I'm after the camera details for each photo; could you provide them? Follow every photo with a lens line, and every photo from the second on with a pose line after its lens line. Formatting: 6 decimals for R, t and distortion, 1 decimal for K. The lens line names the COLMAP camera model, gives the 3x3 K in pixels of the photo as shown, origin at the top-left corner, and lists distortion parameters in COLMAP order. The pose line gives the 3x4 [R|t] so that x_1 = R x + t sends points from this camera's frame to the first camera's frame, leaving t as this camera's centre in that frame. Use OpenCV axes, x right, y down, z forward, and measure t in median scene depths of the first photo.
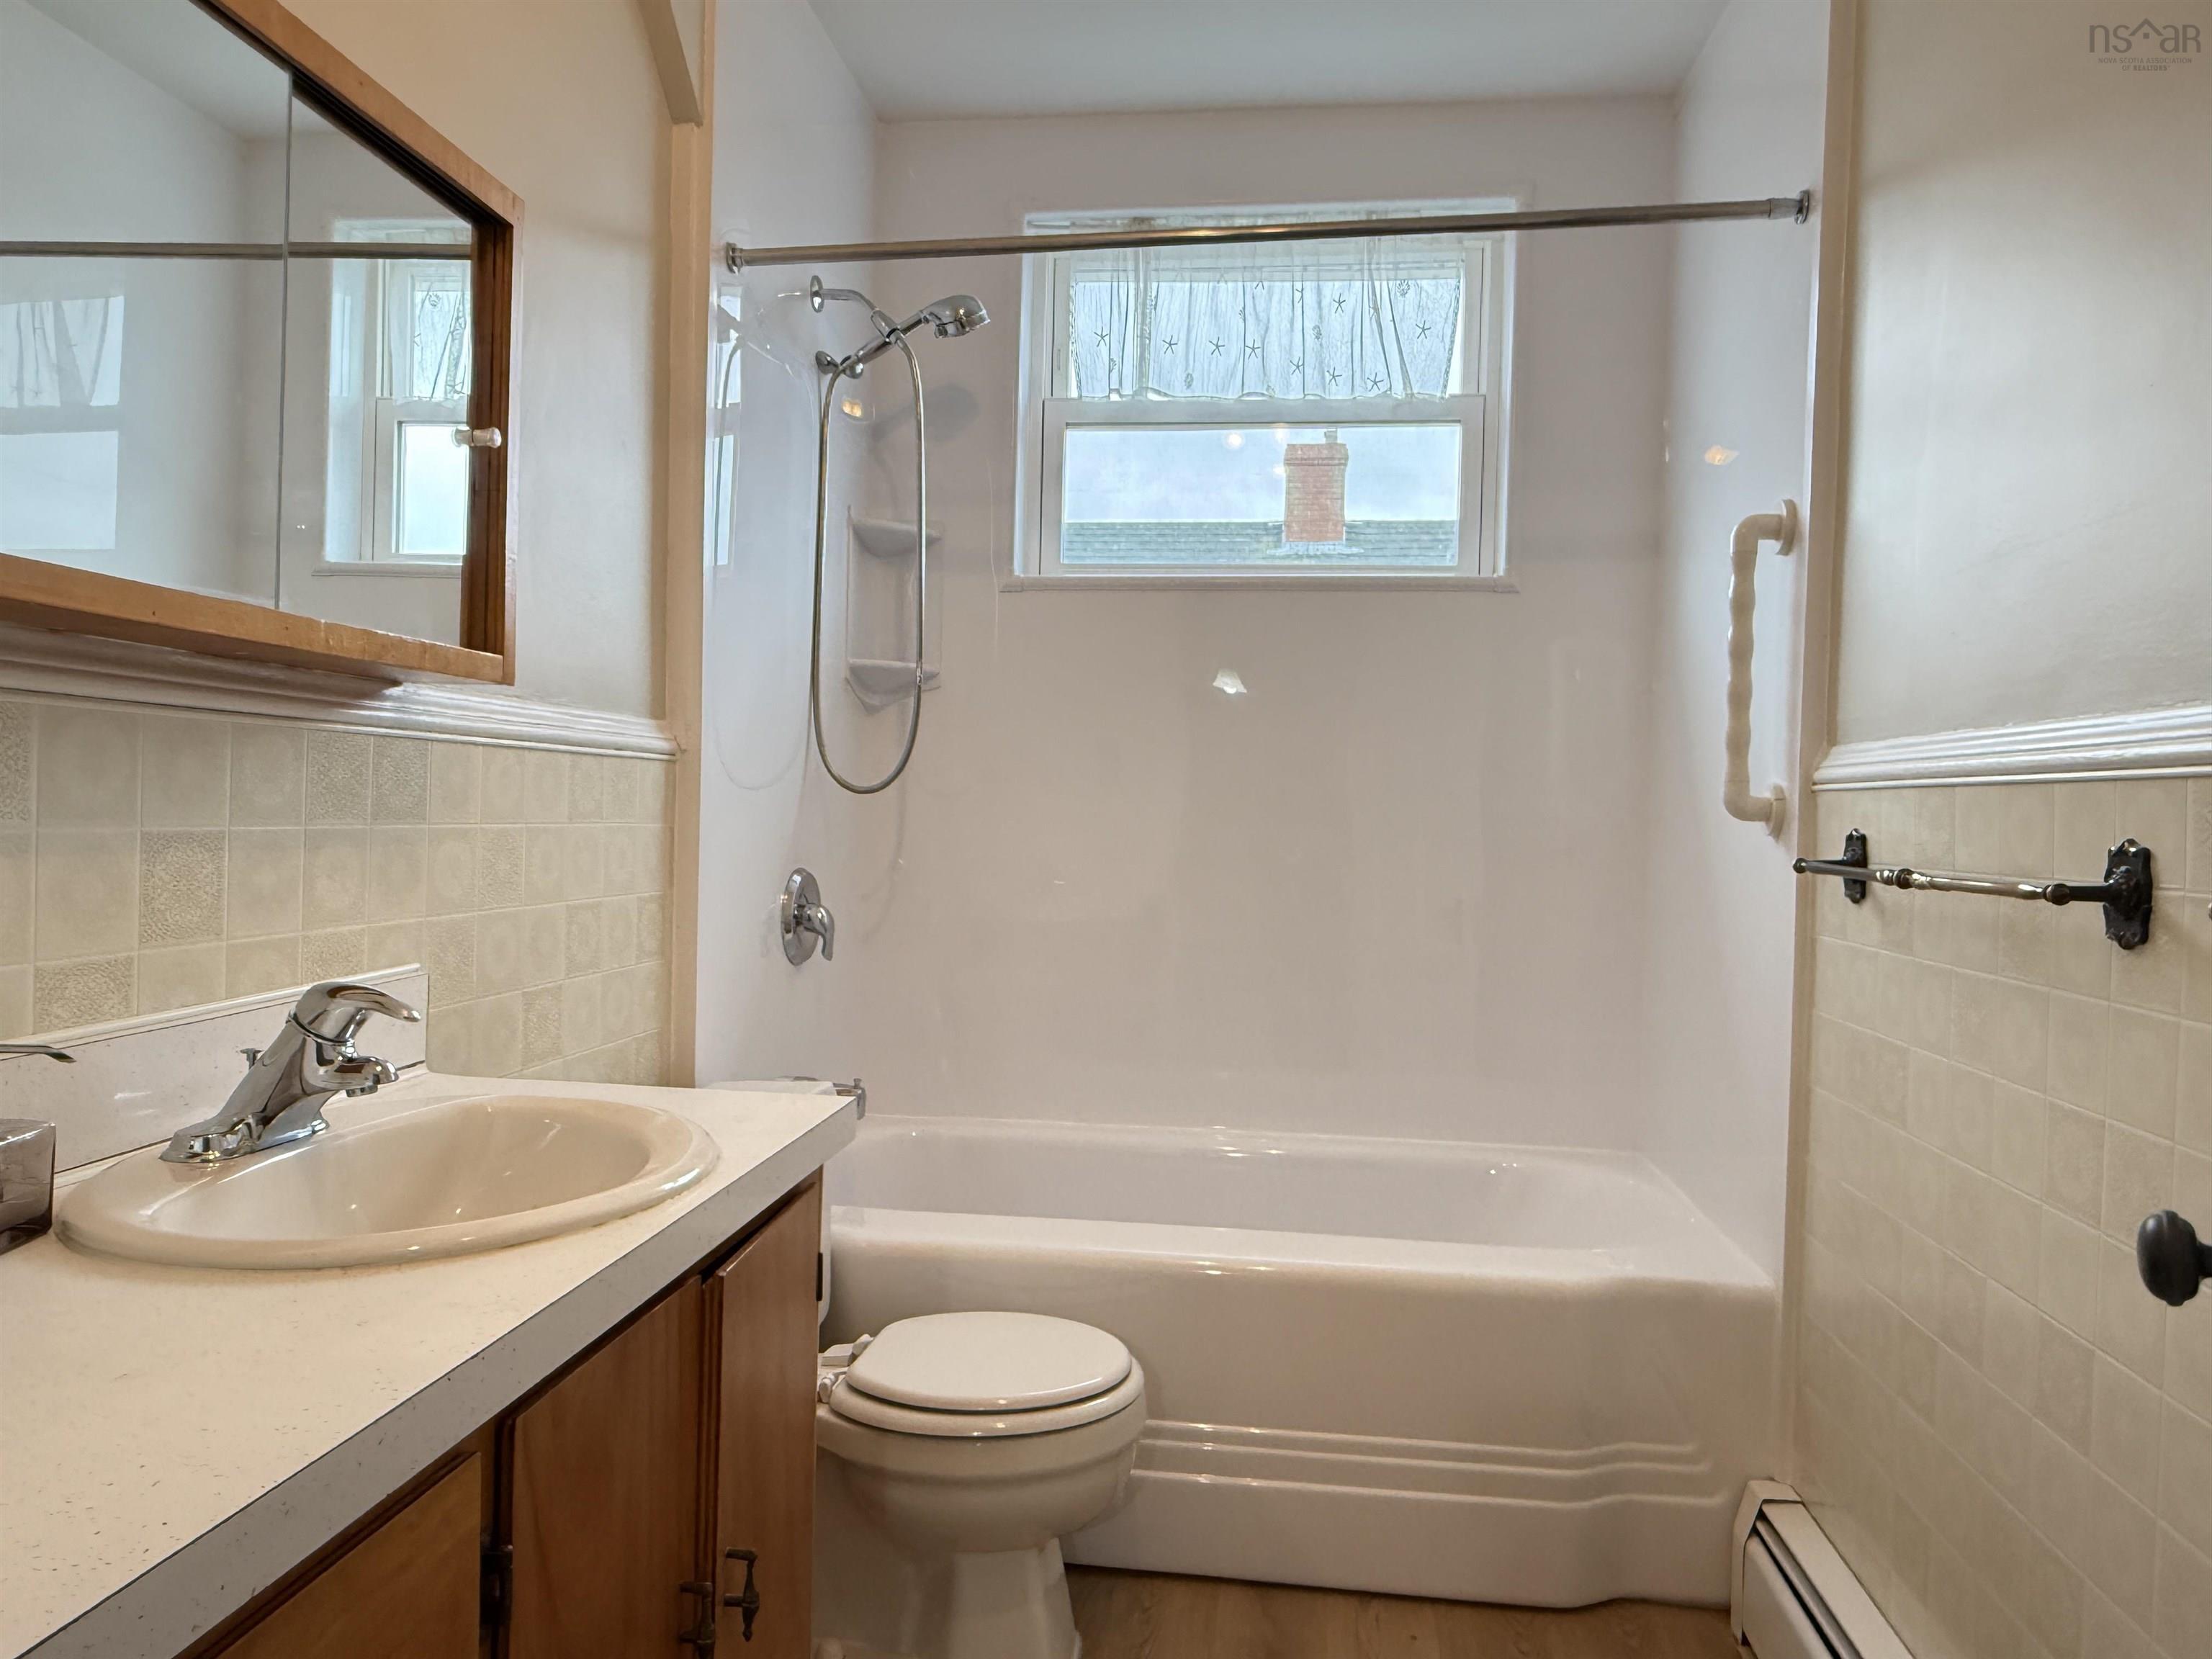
lens RADIAL K [[1495.8, 0, 1106.0], [0, 1495.8, 829.5], [0, 0, 1]] dist [-0.001081, -0.000509]
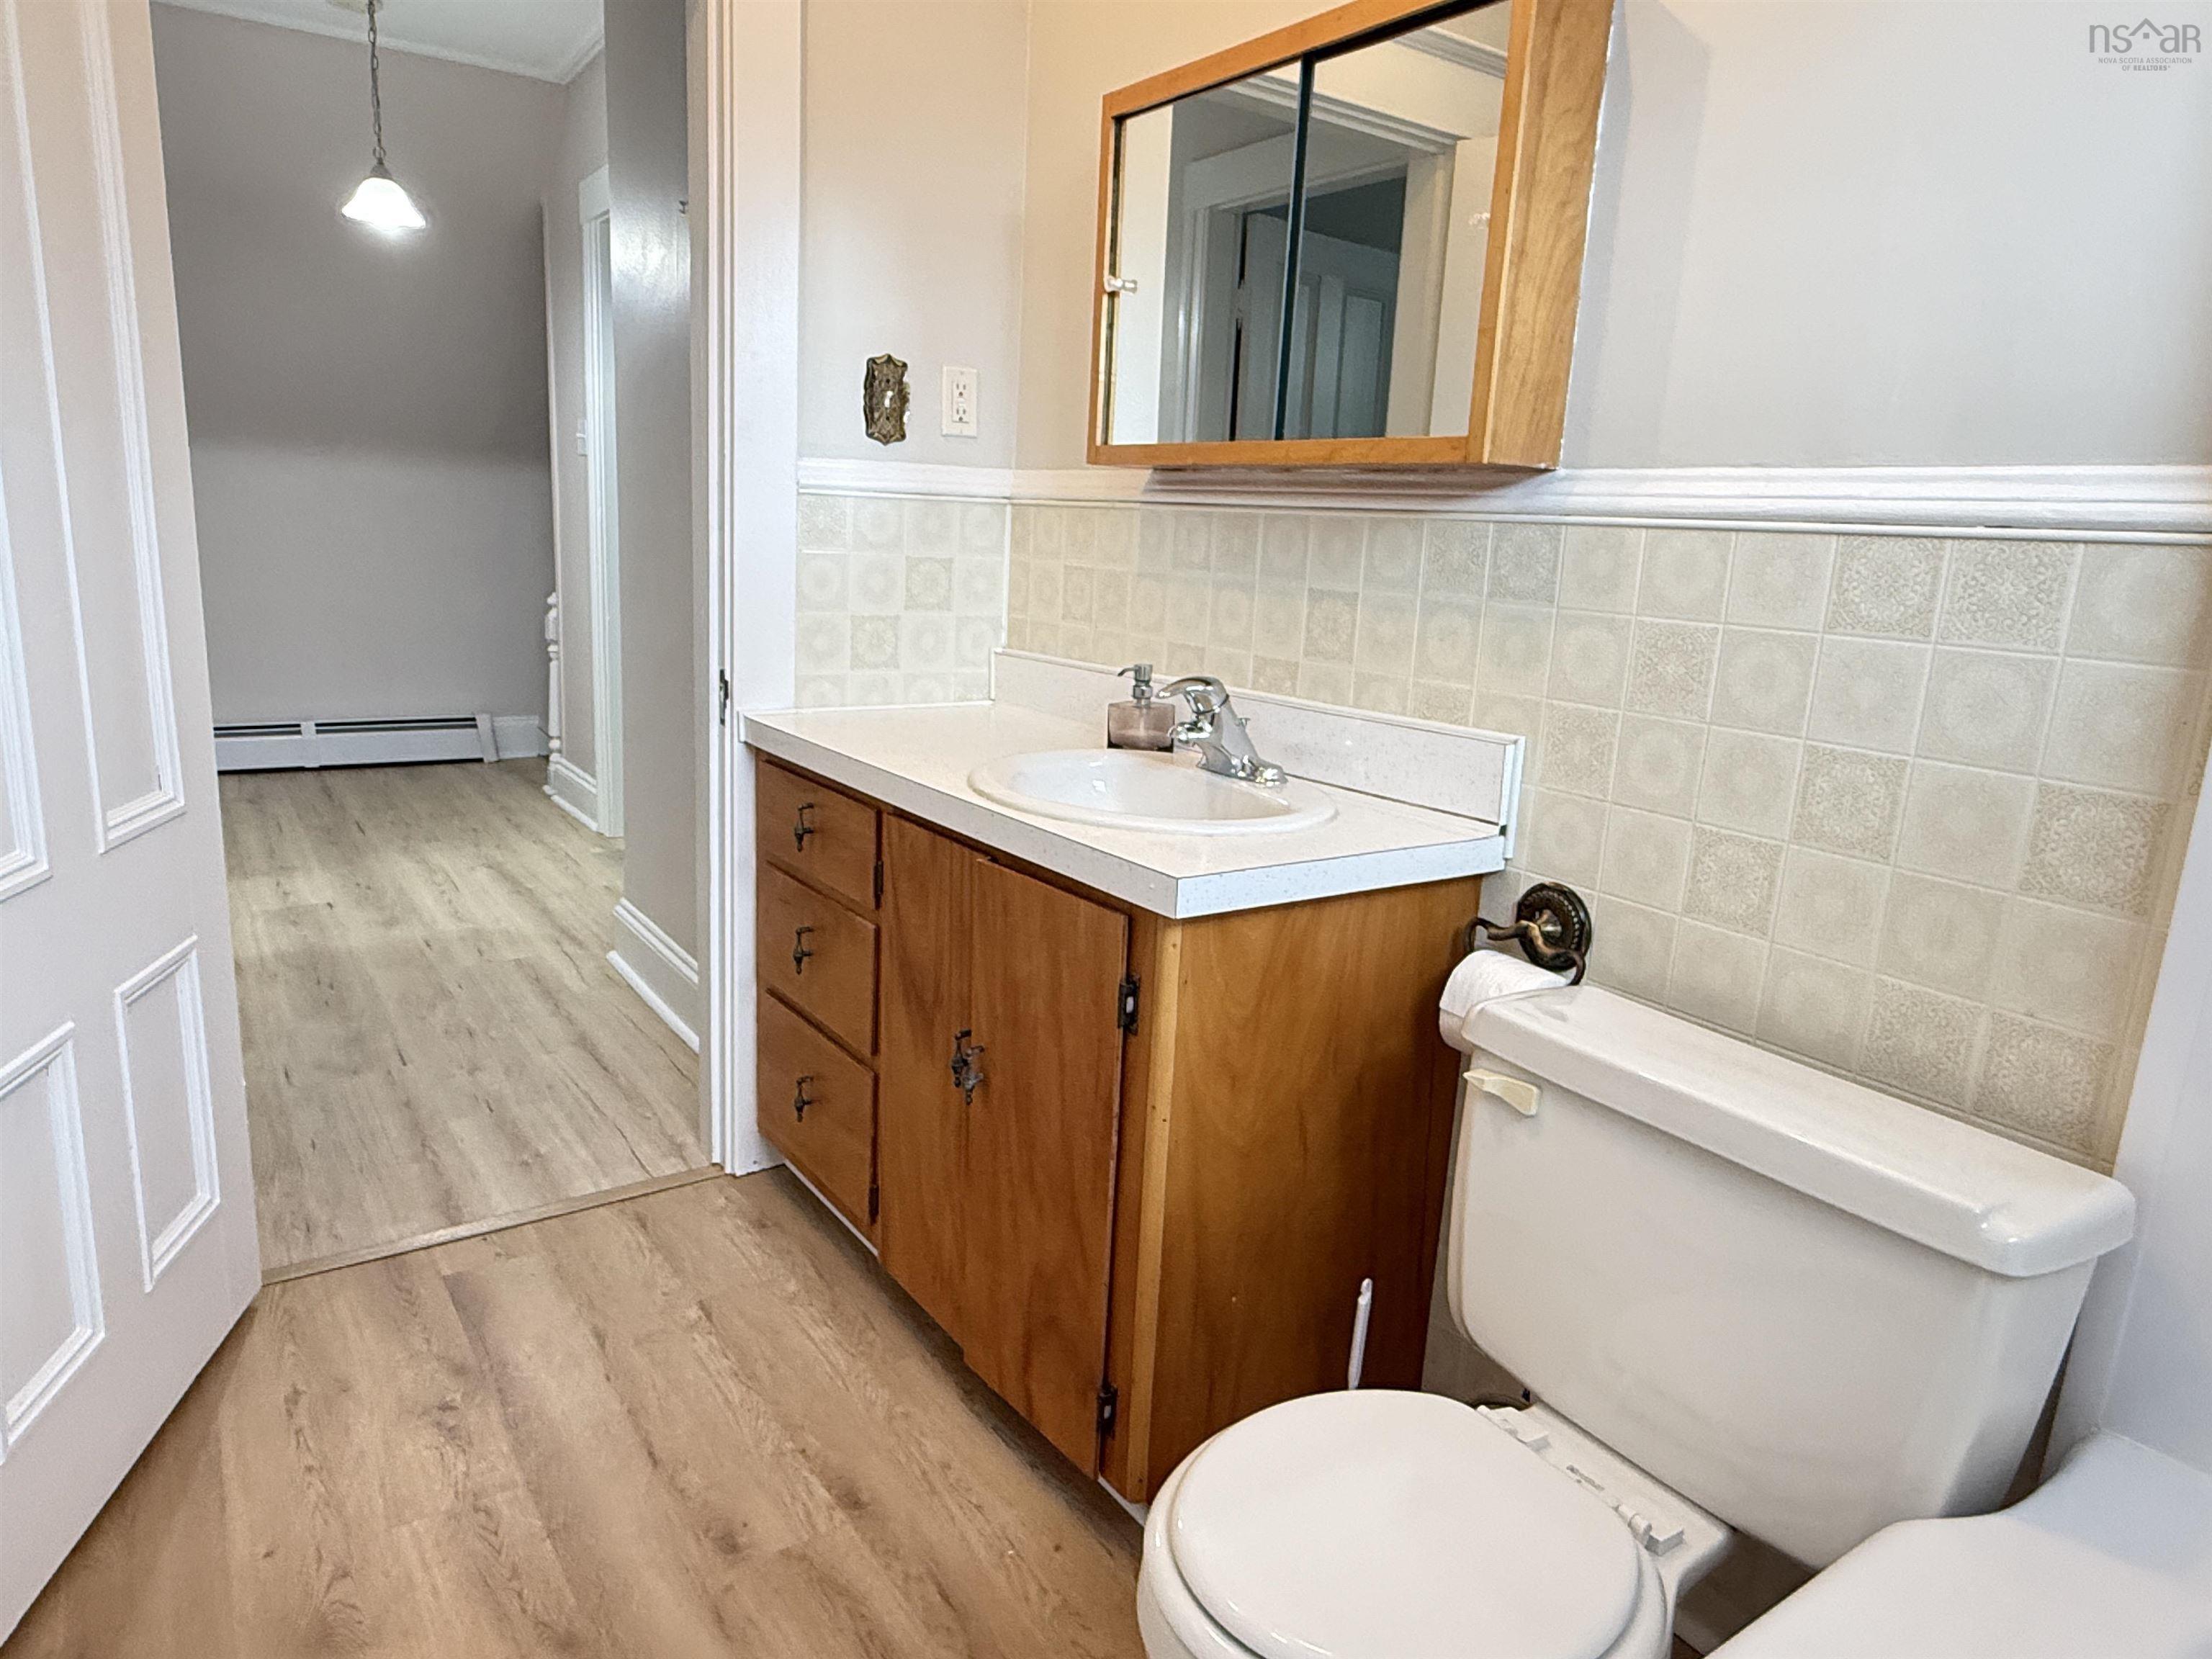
lens RADIAL K [[1358.1, 0, 1107.1], [0, 1358.1, 837.9], [0, 0, 1]] dist [-0.004765, 0.005718]
pose [[-0.736240, 0.084341, -0.671445, 0.453095], [-0.082845, 0.973507, 0.213122, -0.024671], [0.671631, 0.212534, -0.709747, 1.614451]]
